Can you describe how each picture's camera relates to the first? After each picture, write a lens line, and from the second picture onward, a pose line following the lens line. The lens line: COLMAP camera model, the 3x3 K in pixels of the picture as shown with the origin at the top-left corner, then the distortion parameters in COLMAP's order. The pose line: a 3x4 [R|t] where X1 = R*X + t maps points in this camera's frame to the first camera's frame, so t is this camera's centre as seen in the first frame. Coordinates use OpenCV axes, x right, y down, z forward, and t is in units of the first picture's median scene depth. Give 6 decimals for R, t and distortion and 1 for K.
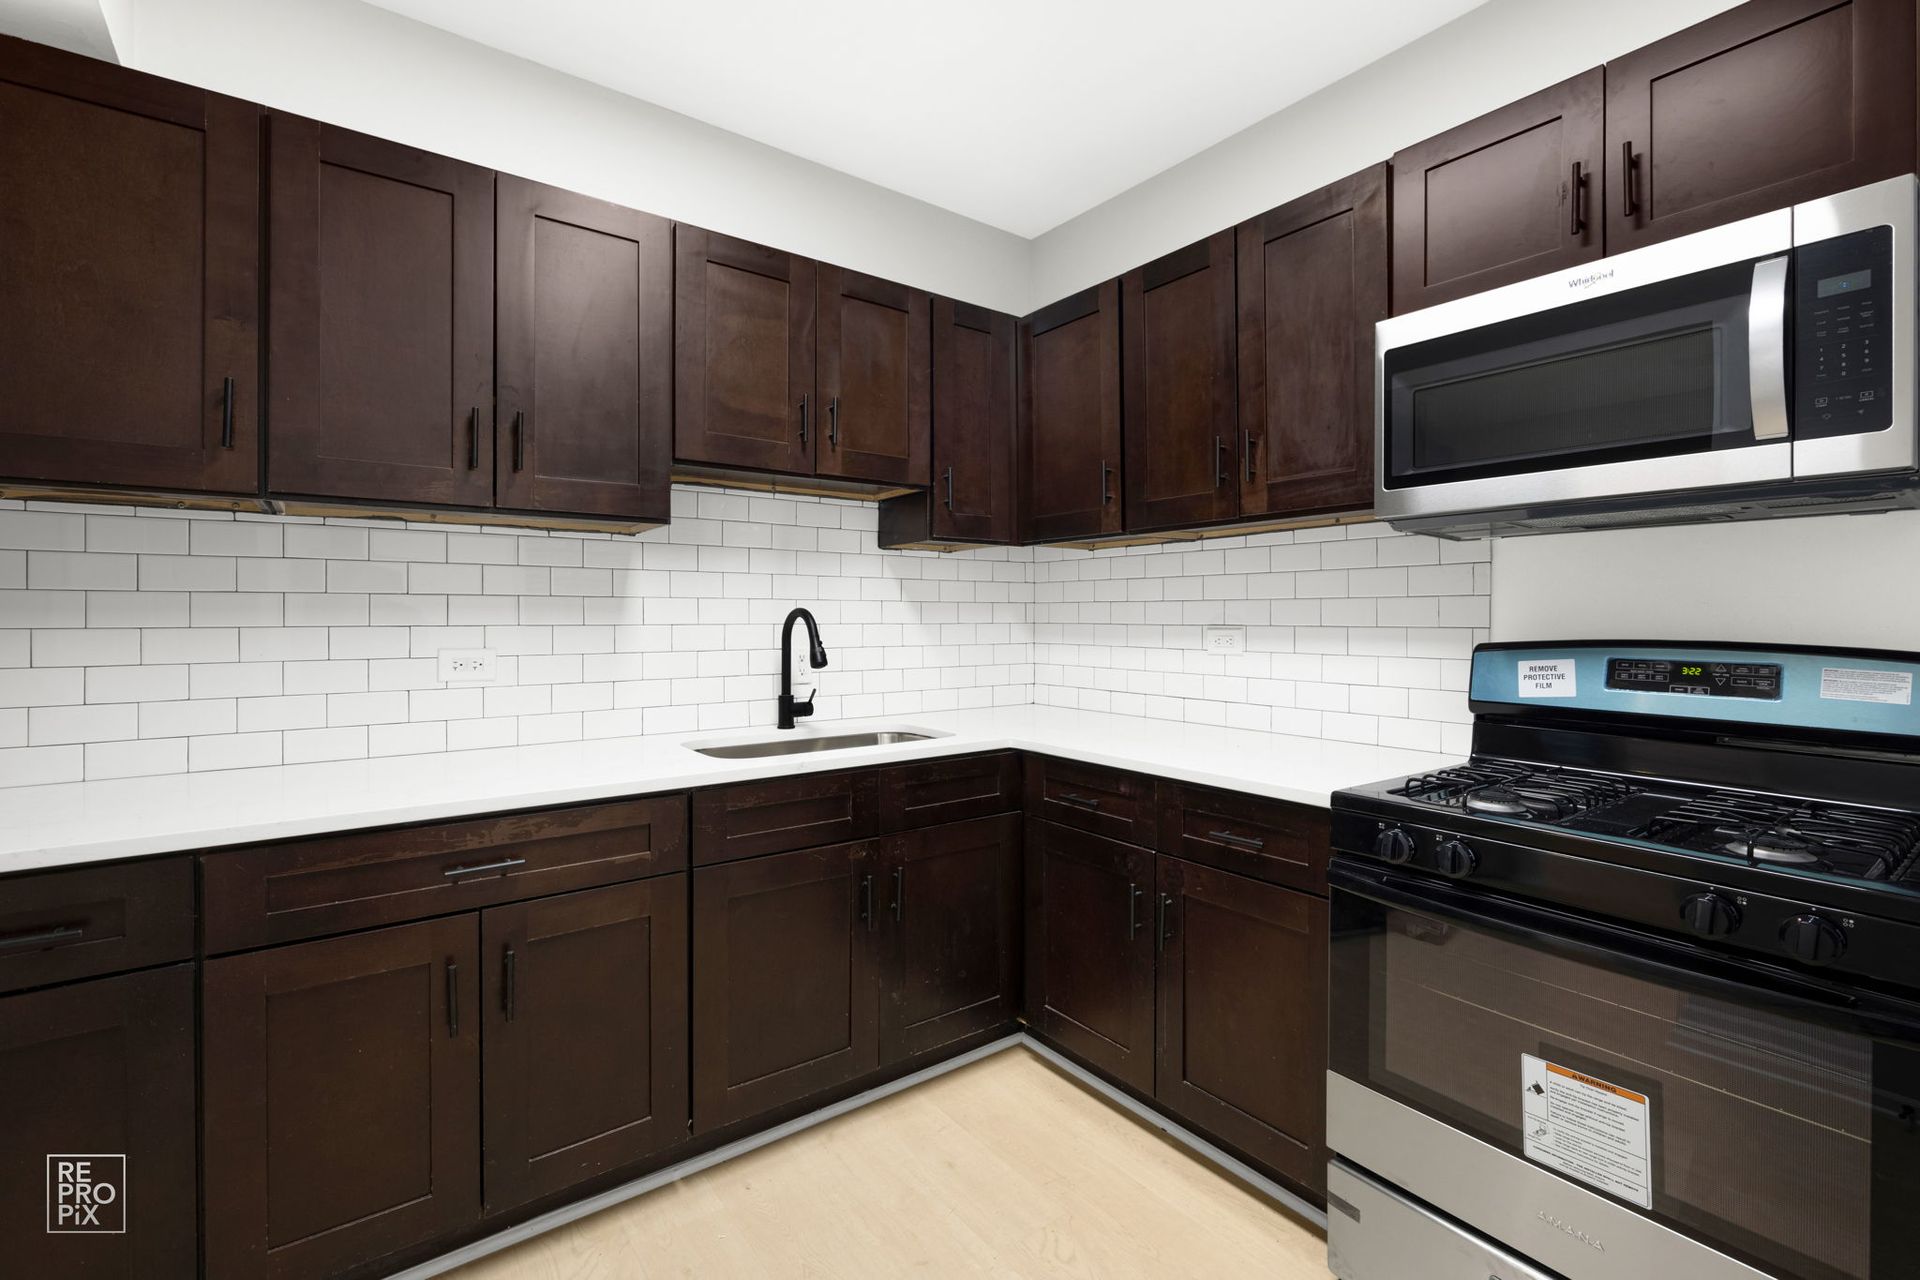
lens RADIAL K [[860.5, 0, 962.1], [0, 860.5, 618.2], [0, 0, 1]] dist [0.000772, -0.000540]
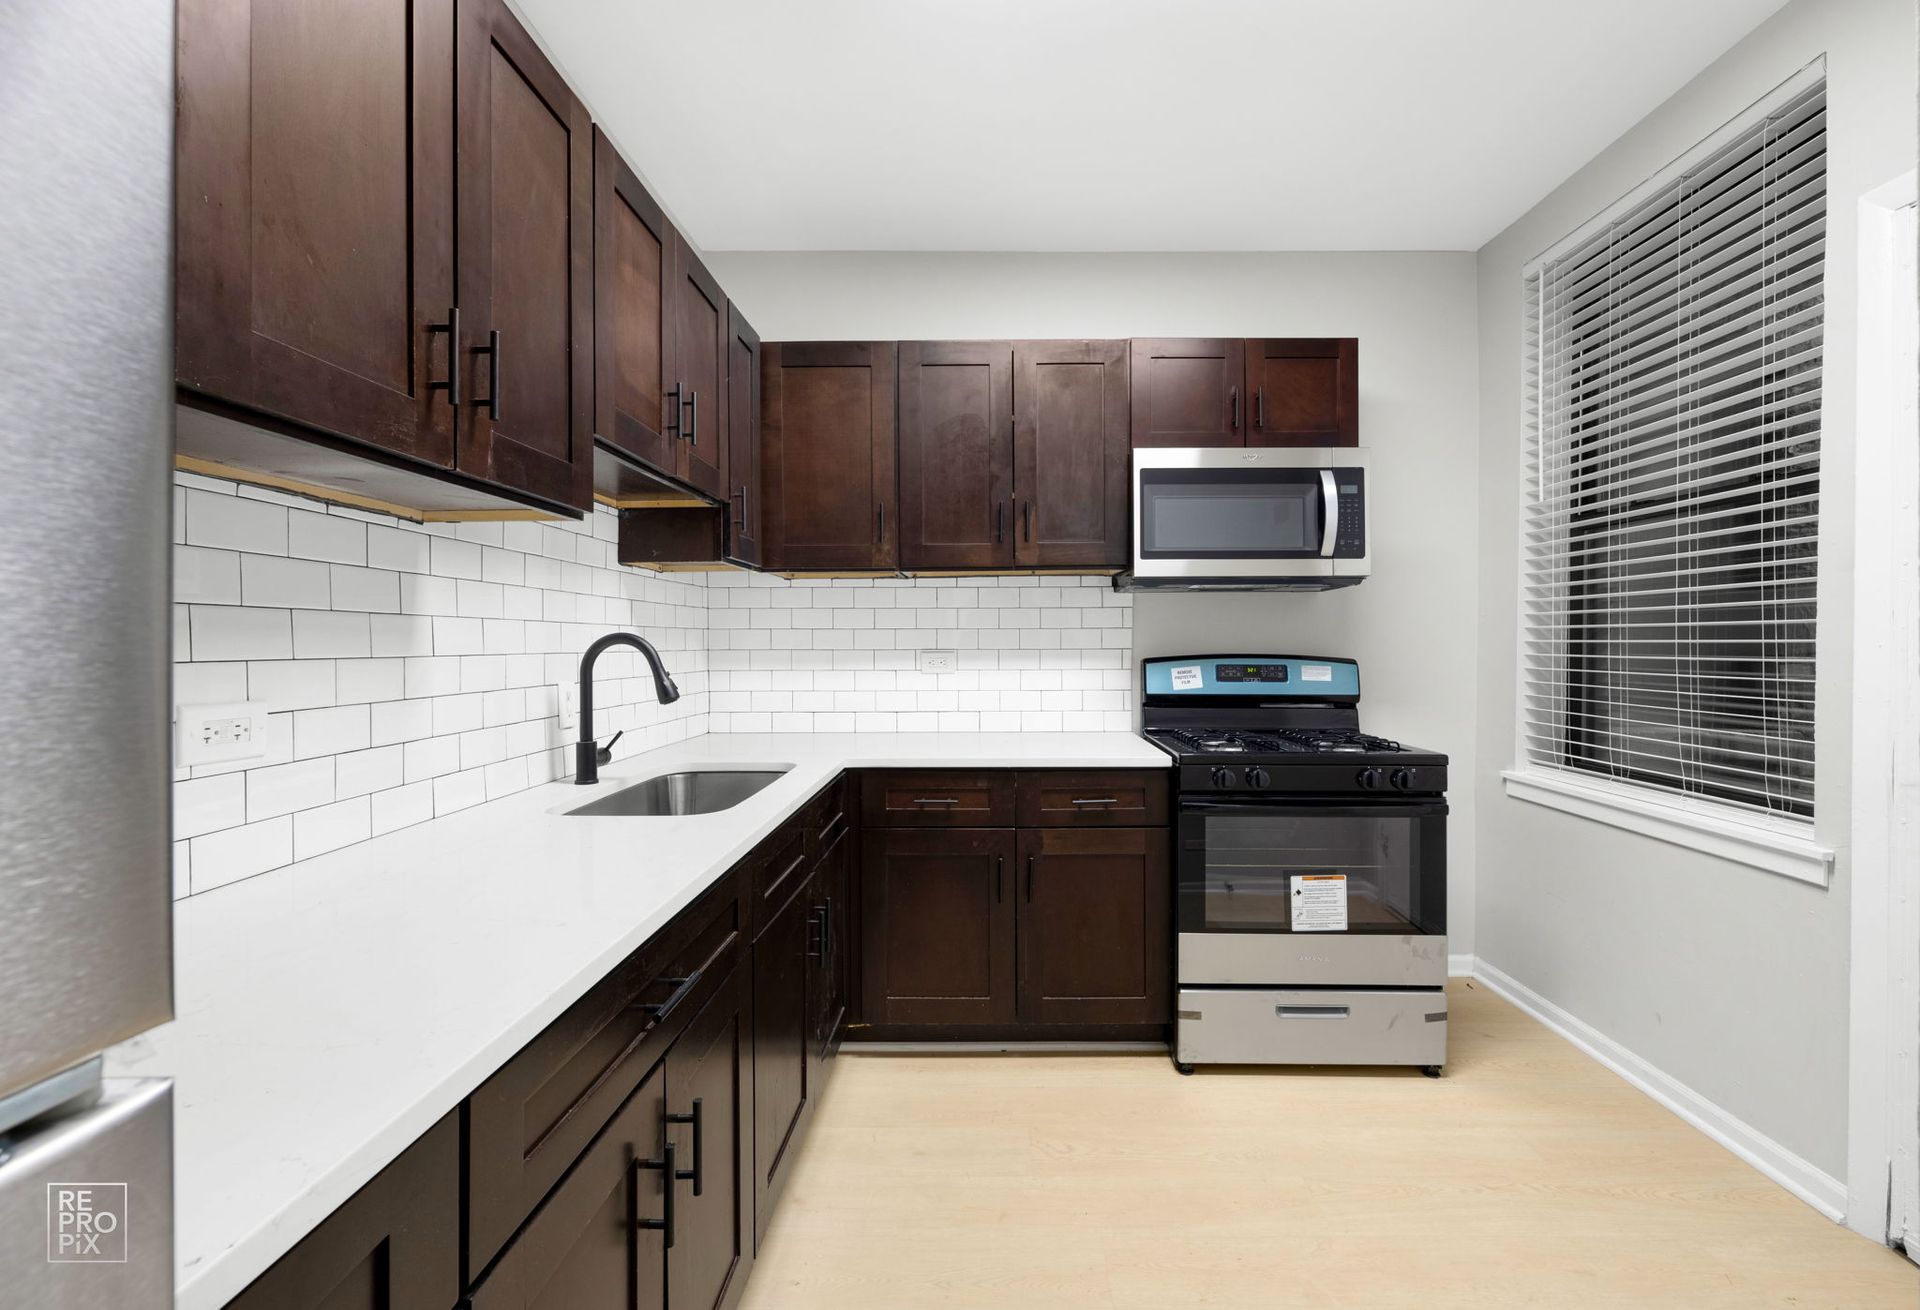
lens RADIAL K [[813.6, 0, 1011.8], [0, 813.6, 644.5], [0, 0, 1]] dist [0.000674, 0.000172]
pose [[0.590682, -0.004678, 0.806891, -0.686971], [0.004981, 0.999985, 0.002151, -0.000680], [-0.806889, 0.002749, 0.590697, 0.275981]]
